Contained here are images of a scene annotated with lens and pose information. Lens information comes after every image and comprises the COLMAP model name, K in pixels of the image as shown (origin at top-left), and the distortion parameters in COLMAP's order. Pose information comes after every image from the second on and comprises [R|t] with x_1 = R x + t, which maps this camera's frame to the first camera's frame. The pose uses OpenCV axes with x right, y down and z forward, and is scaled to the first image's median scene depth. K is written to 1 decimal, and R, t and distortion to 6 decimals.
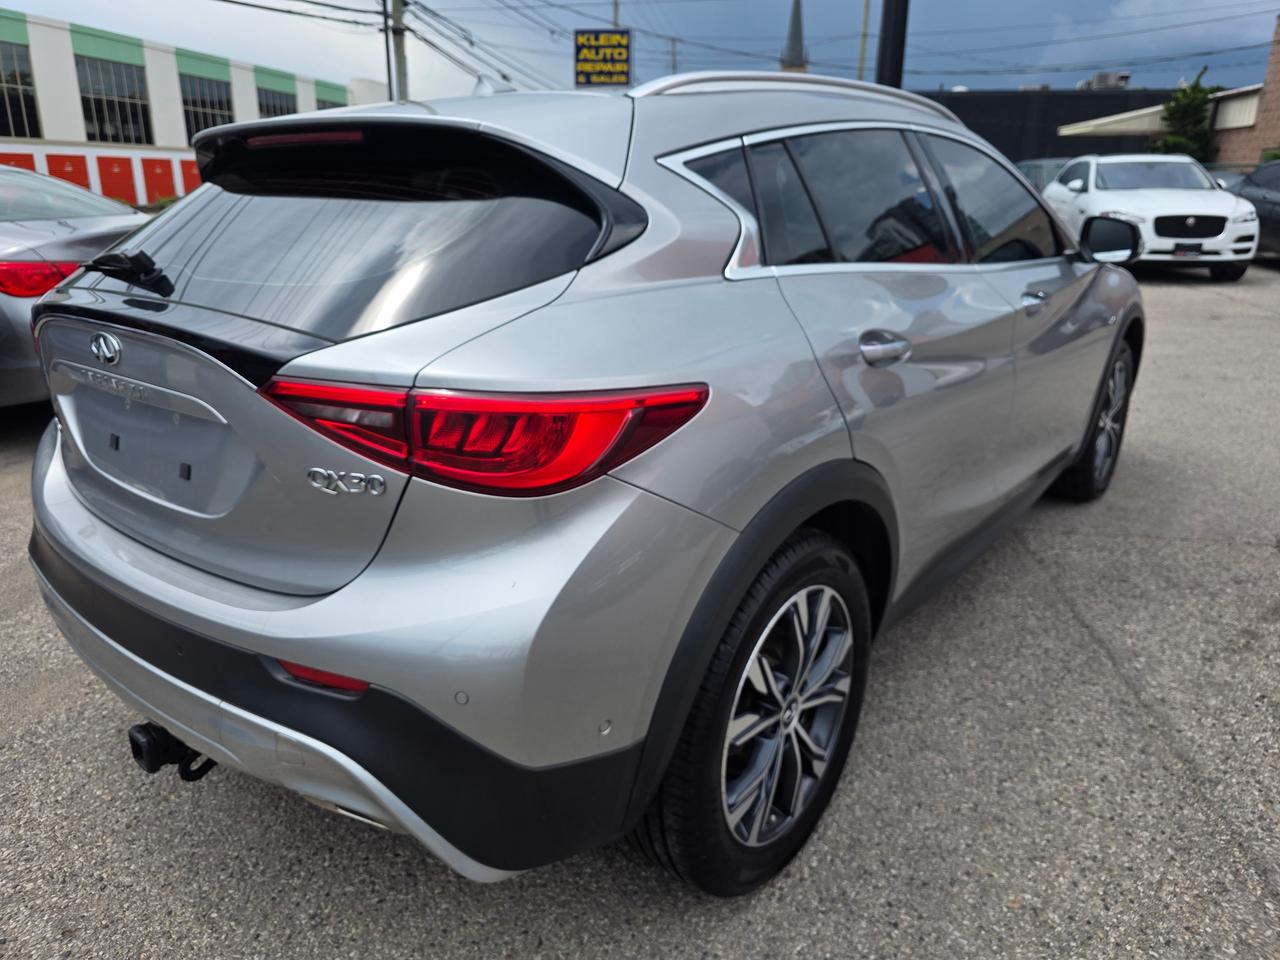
lens RADIAL K [[864.1, 0, 649.0], [0, 864.1, 485.0], [0, 0, 1]] dist [0.051962, -0.050080]
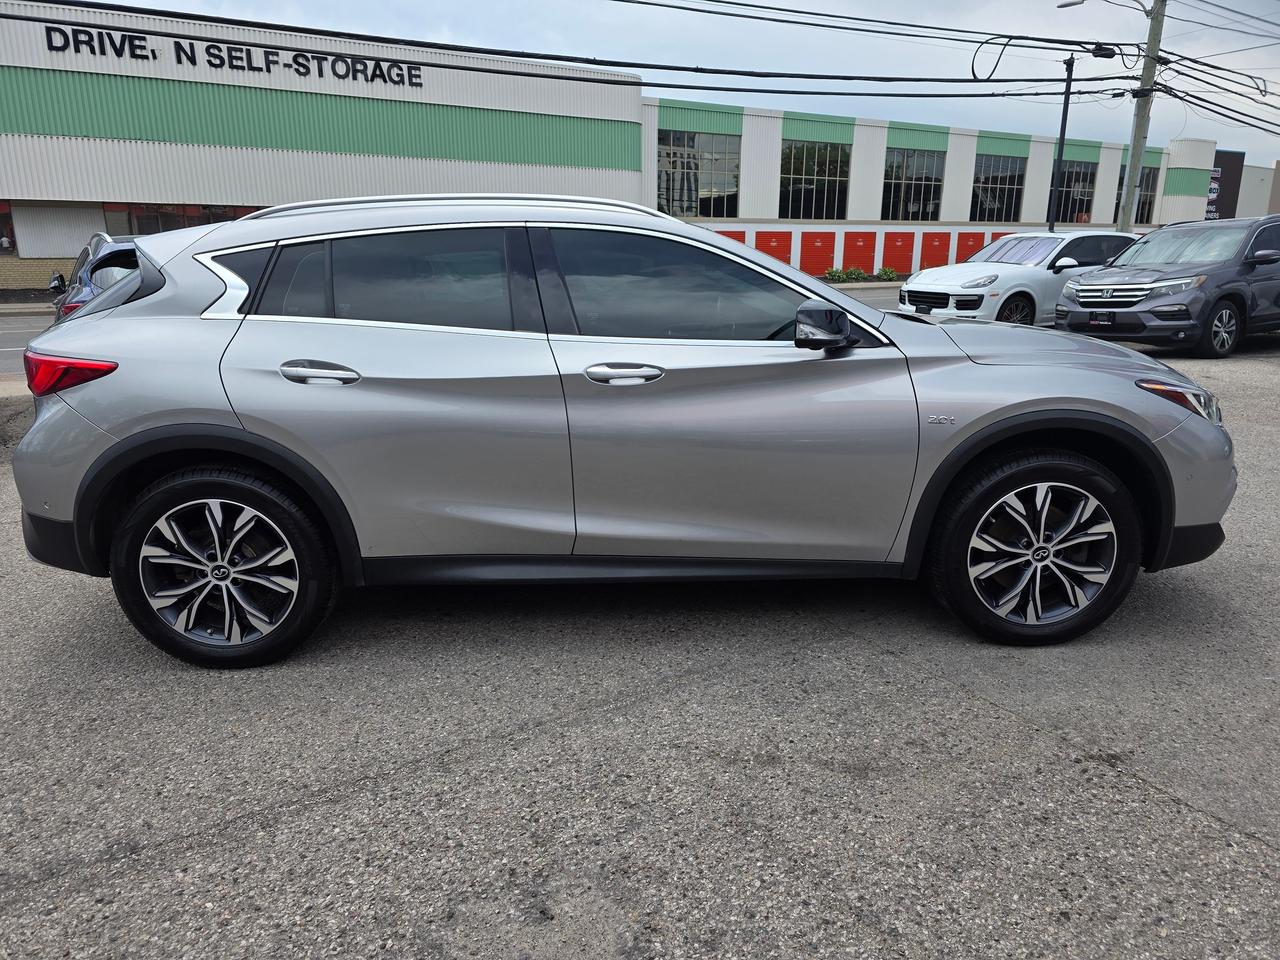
lens RADIAL K [[865.1, 0, 639.6], [0, 865.1, 520.2], [0, 0, 1]] dist [0.000210, -0.001732]
pose [[0.650779, 0.219050, -0.726983, 0.215336], [-0.241925, 0.967398, 0.074925, -0.018661], [0.719694, 0.127115, 0.682556, 0.046855]]
